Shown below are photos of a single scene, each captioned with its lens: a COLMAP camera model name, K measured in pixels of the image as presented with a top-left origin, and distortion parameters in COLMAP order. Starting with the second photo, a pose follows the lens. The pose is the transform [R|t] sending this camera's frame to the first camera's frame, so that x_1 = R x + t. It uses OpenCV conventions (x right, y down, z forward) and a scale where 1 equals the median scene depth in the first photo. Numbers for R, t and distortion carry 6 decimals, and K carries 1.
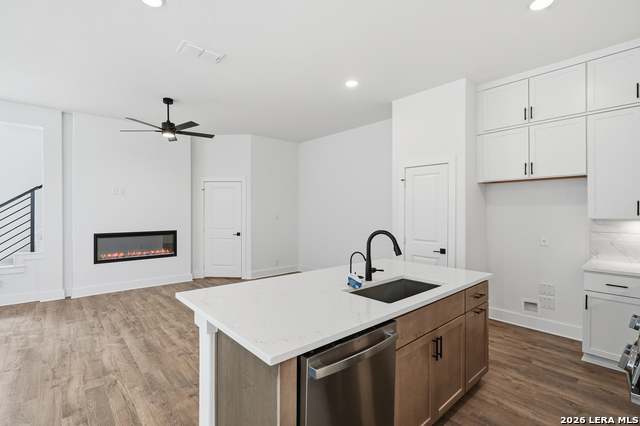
lens RADIAL K [[298.6, 0, 321.3], [0, 298.6, 210.1], [0, 0, 1]] dist [-0.015974, 0.007427]
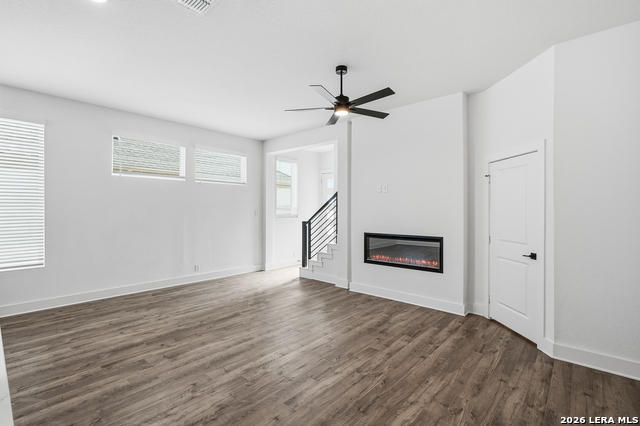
lens RADIAL K [[298.6, 0, 320.7], [0, 298.6, 210.5], [0, 0, 1]] dist [-0.015974, 0.007427]
pose [[0.123252, 0.000798, -0.992375, 0.329542], [-0.001161, 0.999999, 0.000660, 0.006255], [0.992375, 0.001071, 0.123252, 1.082846]]
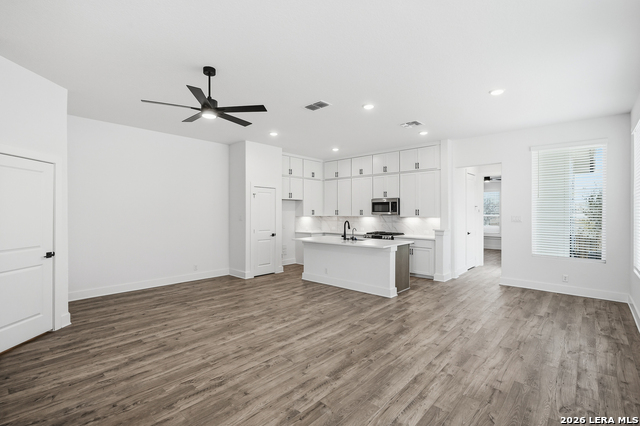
lens RADIAL K [[298.6, 0, 317.9], [0, 298.6, 209.5], [0, 0, 1]] dist [-0.015974, 0.007427]
pose [[-0.100670, 0.009763, 0.994872, -1.669592], [-0.003873, 0.999940, -0.010204, -0.004190], [-0.994912, -0.004880, -0.100627, 1.018994]]
